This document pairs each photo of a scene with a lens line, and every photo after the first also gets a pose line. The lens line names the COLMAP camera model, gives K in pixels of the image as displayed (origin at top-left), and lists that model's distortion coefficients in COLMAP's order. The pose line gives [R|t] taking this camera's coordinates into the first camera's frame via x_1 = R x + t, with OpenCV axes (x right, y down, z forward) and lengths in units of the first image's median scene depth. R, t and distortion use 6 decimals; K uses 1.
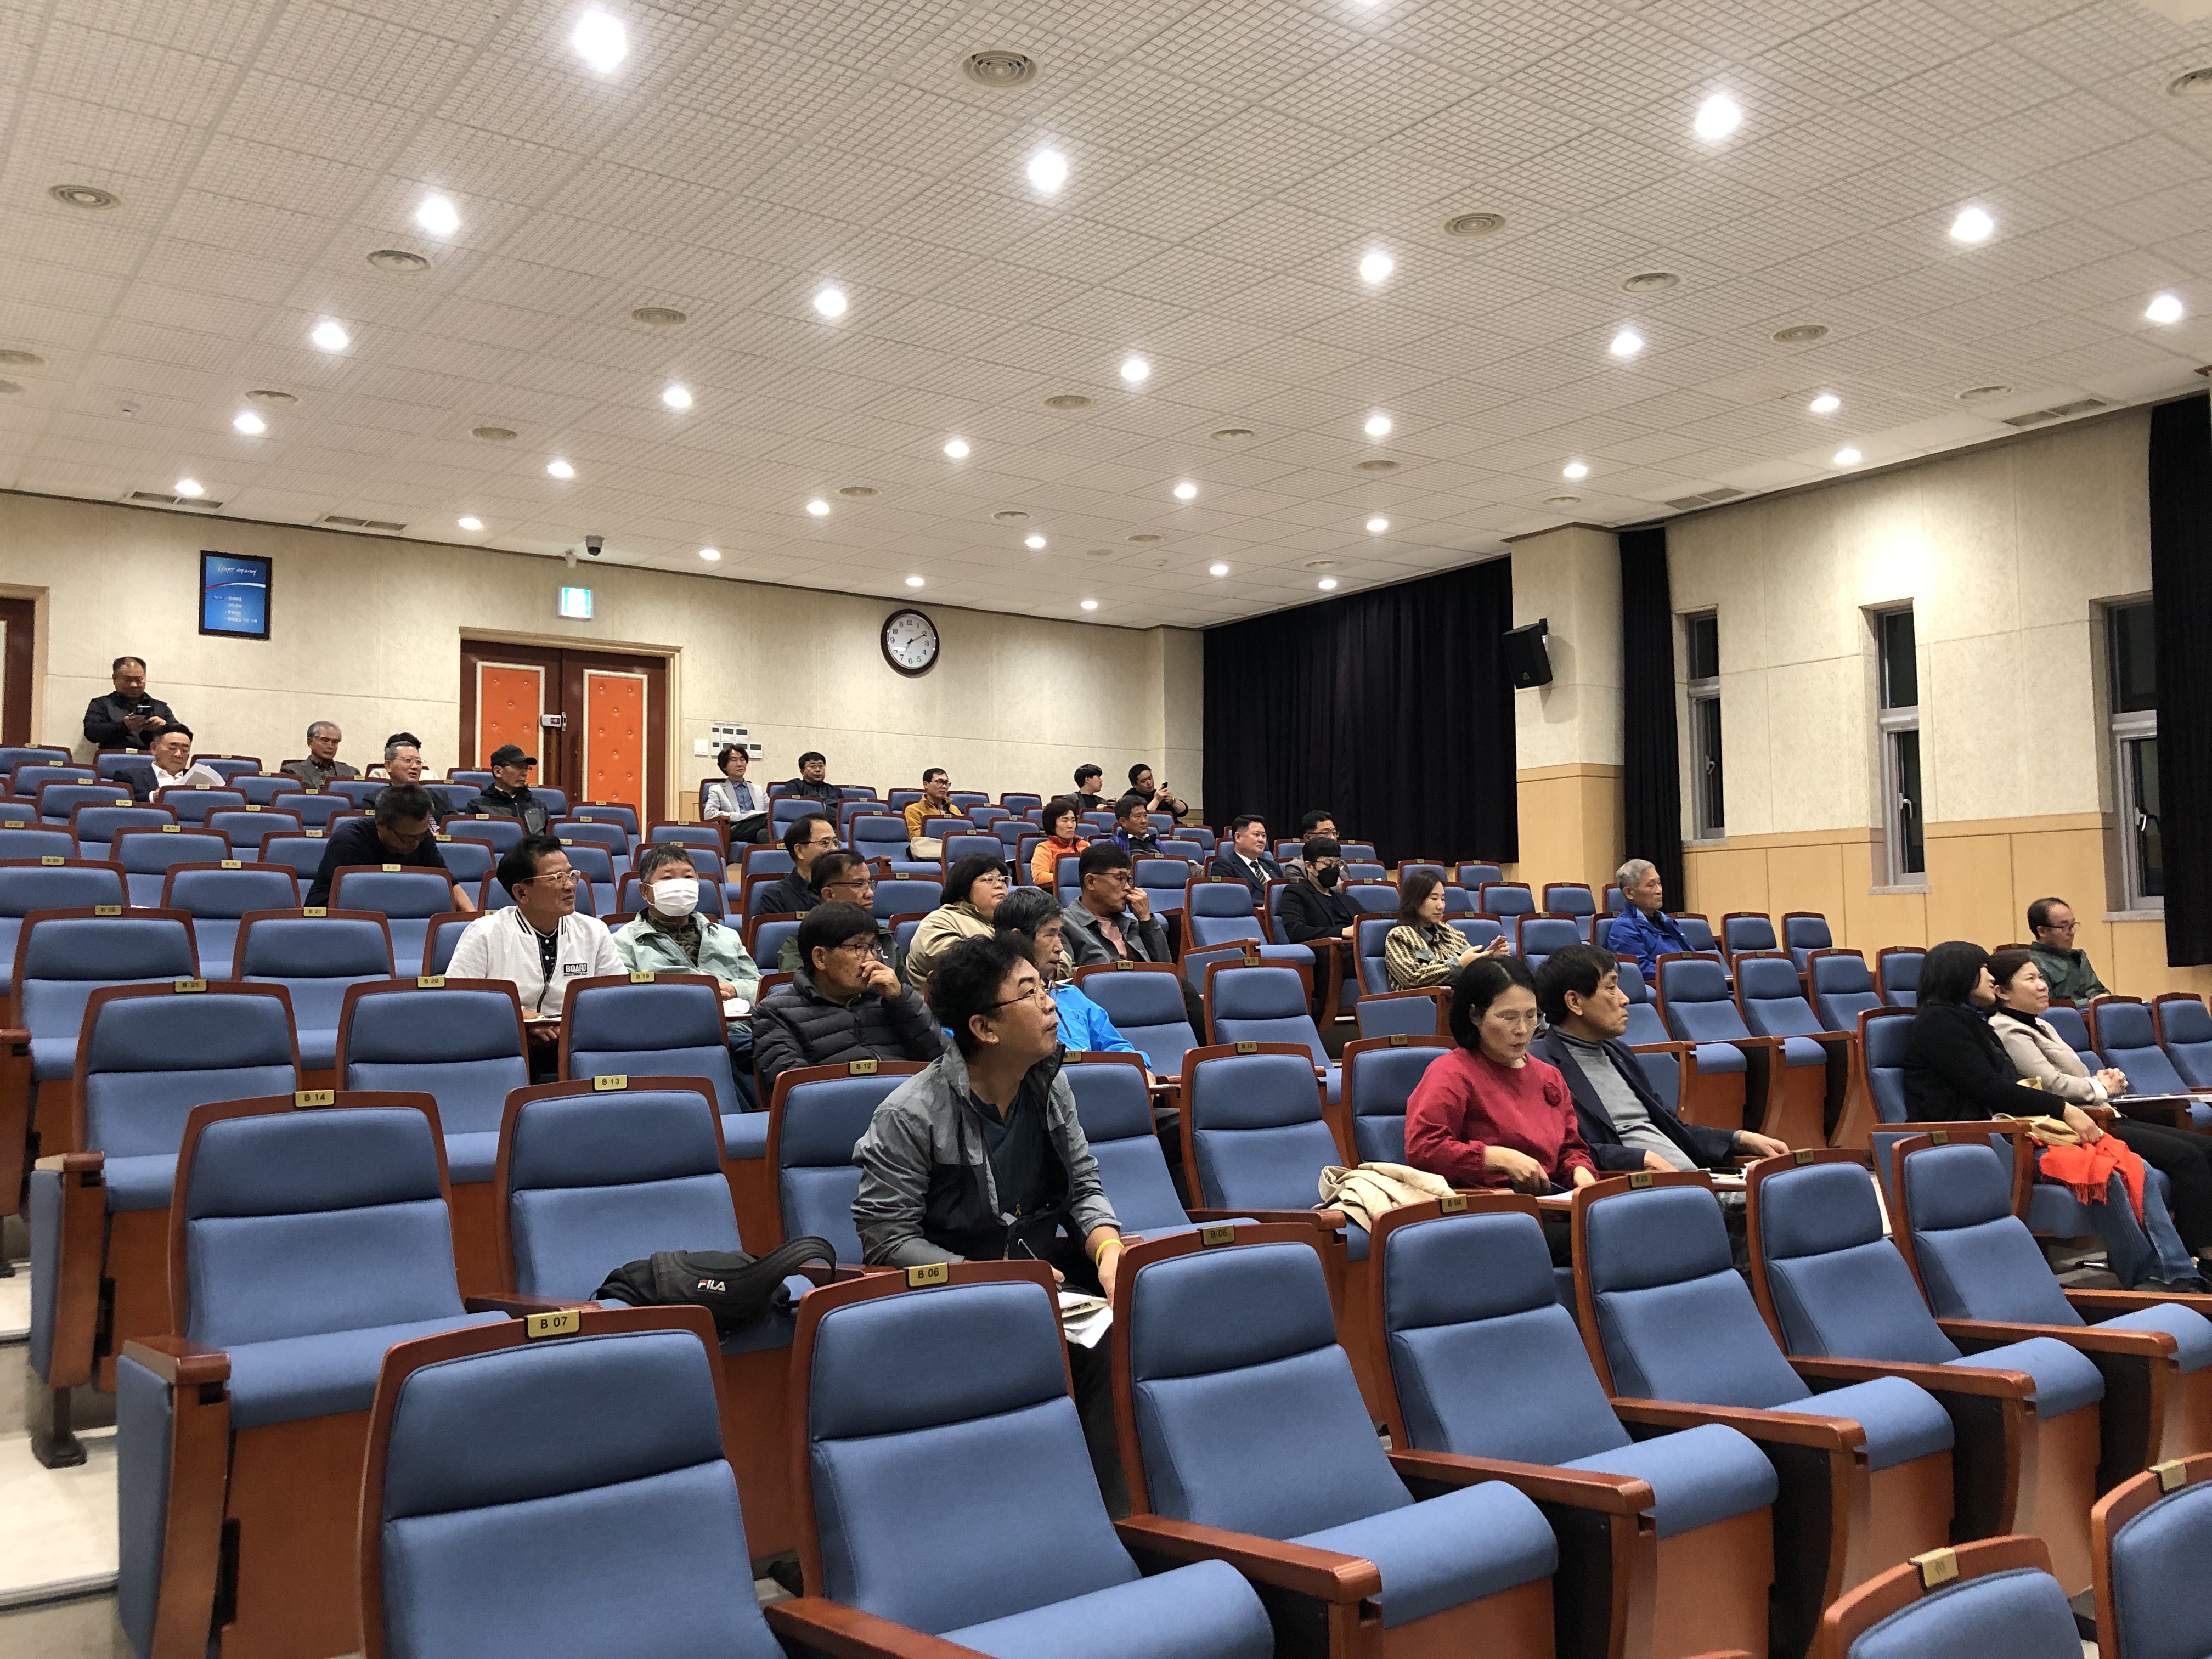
lens RADIAL K [[1790.4, 0, 1078.6], [0, 1790.4, 833.8], [0, 0, 1]] dist [-0.006314, 0.001134]
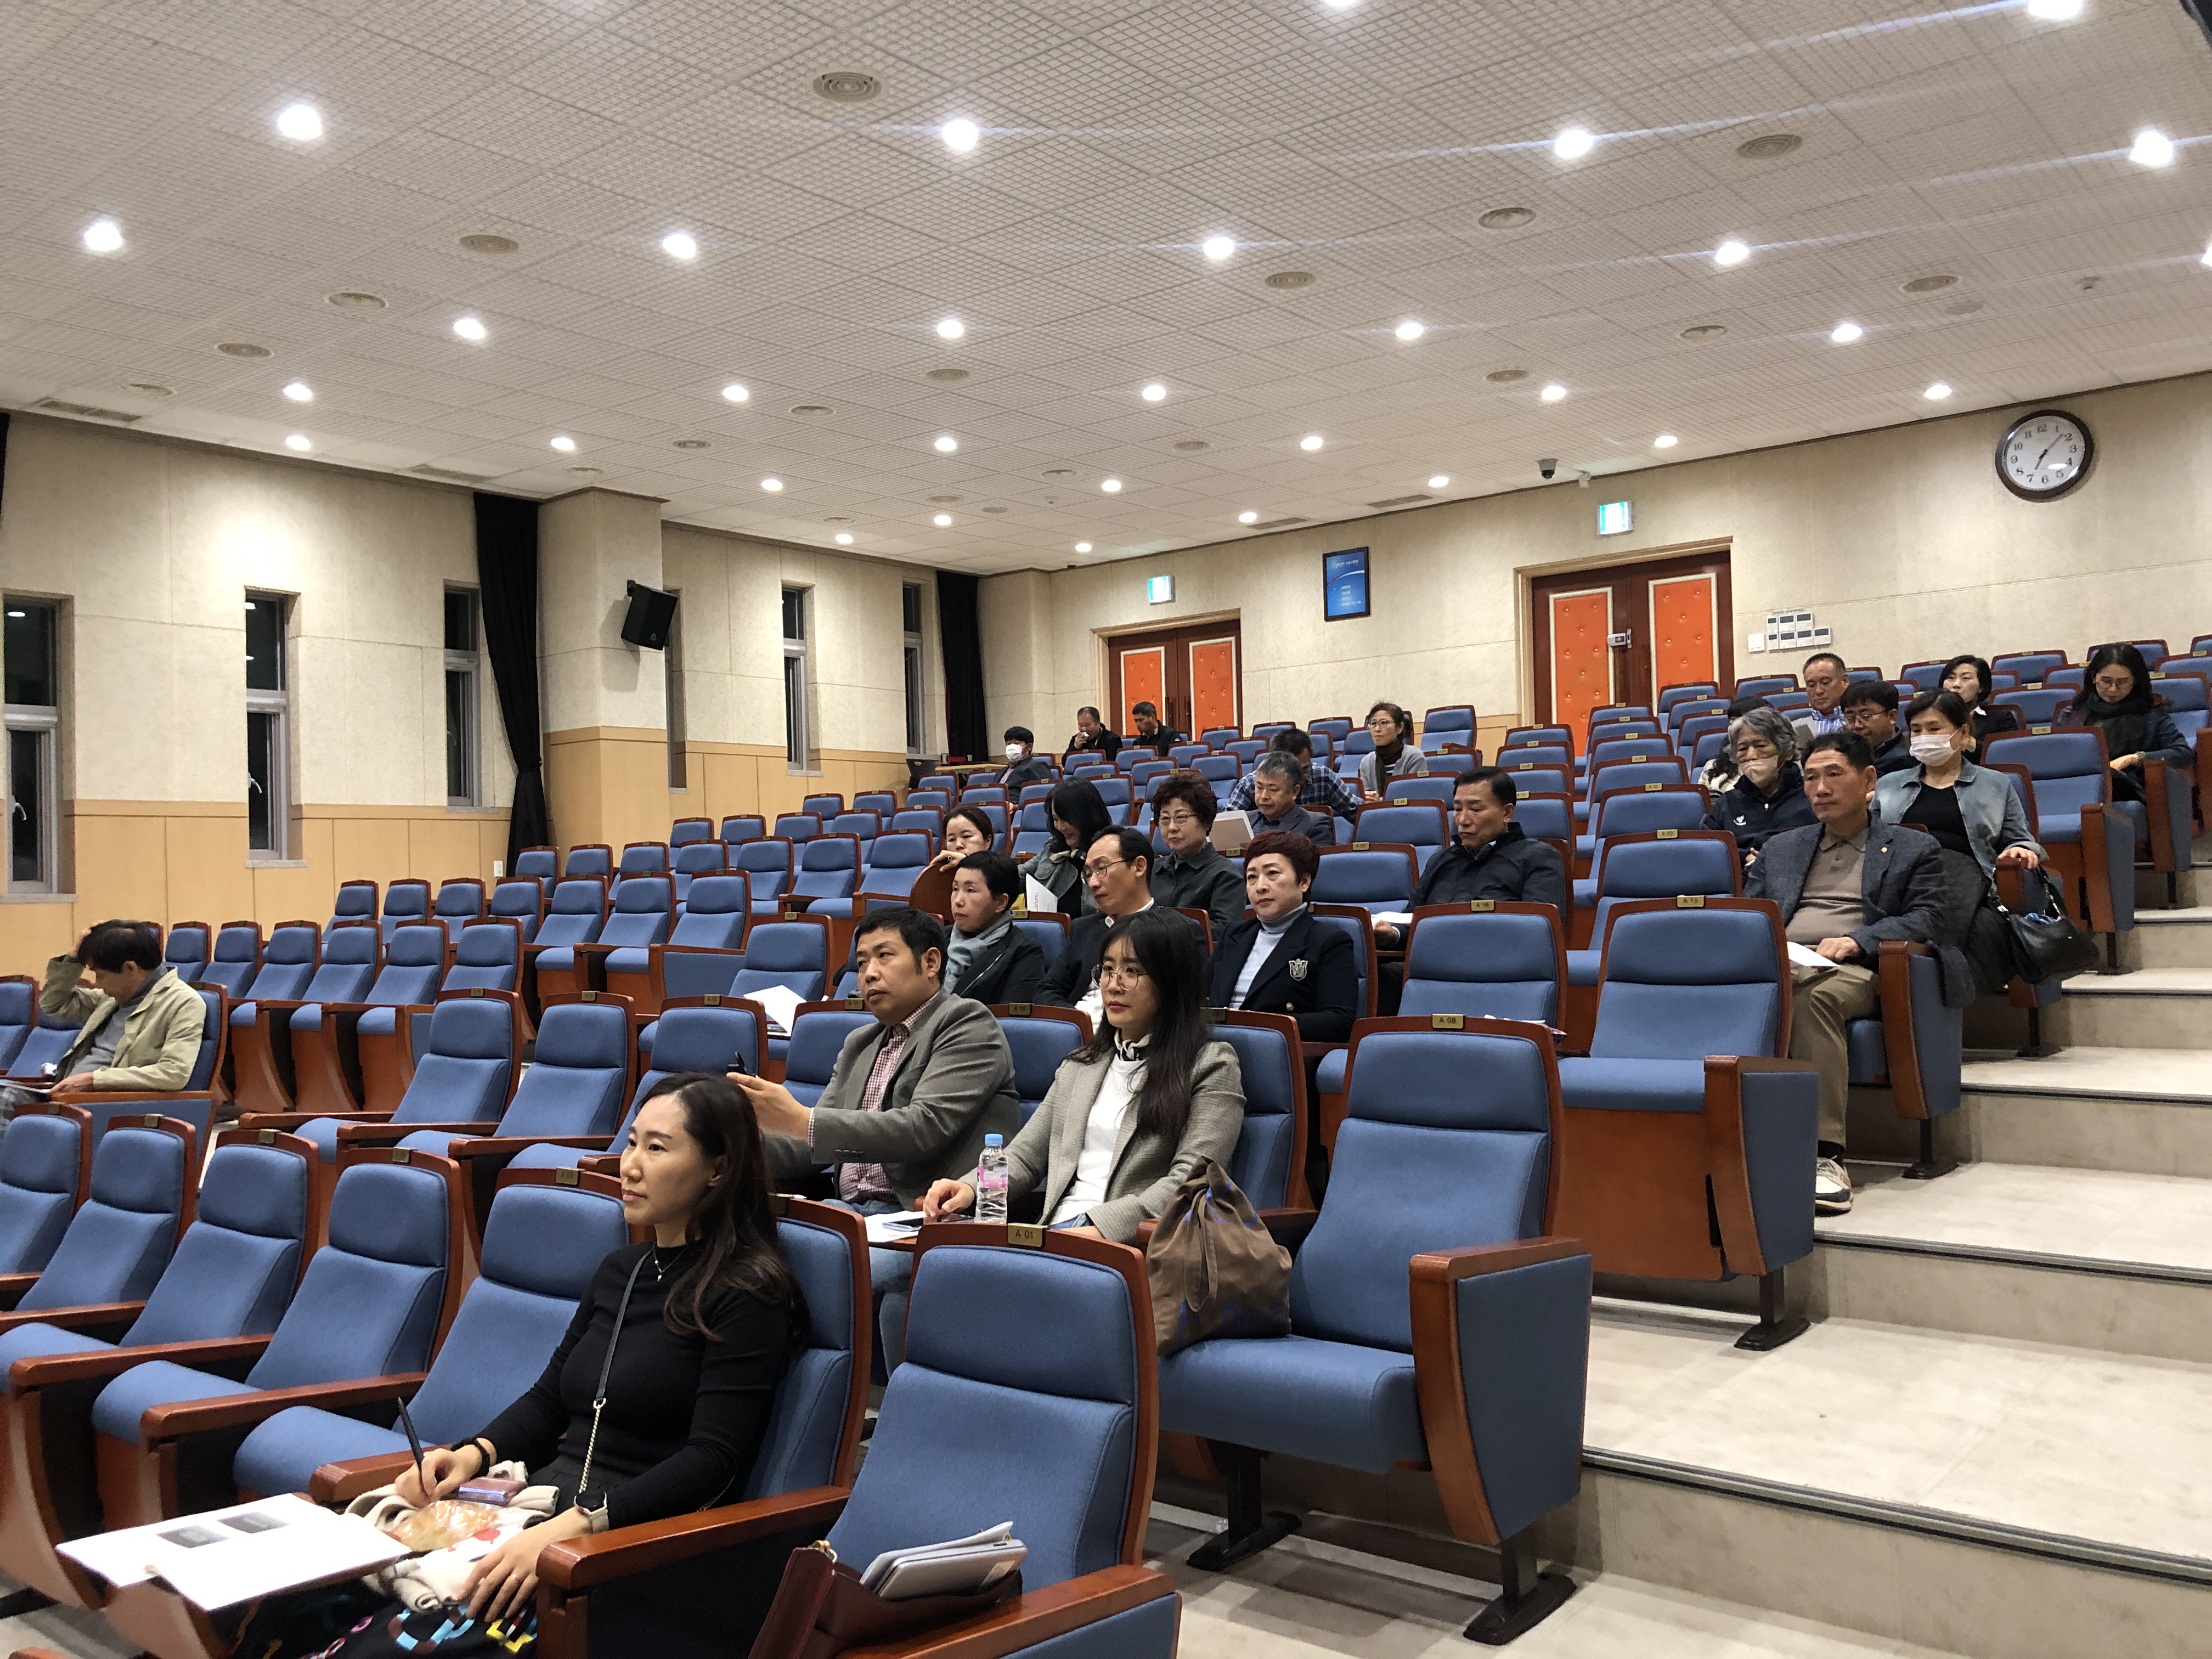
lens RADIAL K [[1790.4, 0, 1078.6], [0, 1790.4, 833.8], [0, 0, 1]] dist [-0.006314, 0.001134]
pose [[0.233177, -0.020332, -0.972222, 0.607627], [0.084909, 0.996389, -0.000473, 0.019669], [0.968720, -0.082440, 0.234061, 0.471091]]
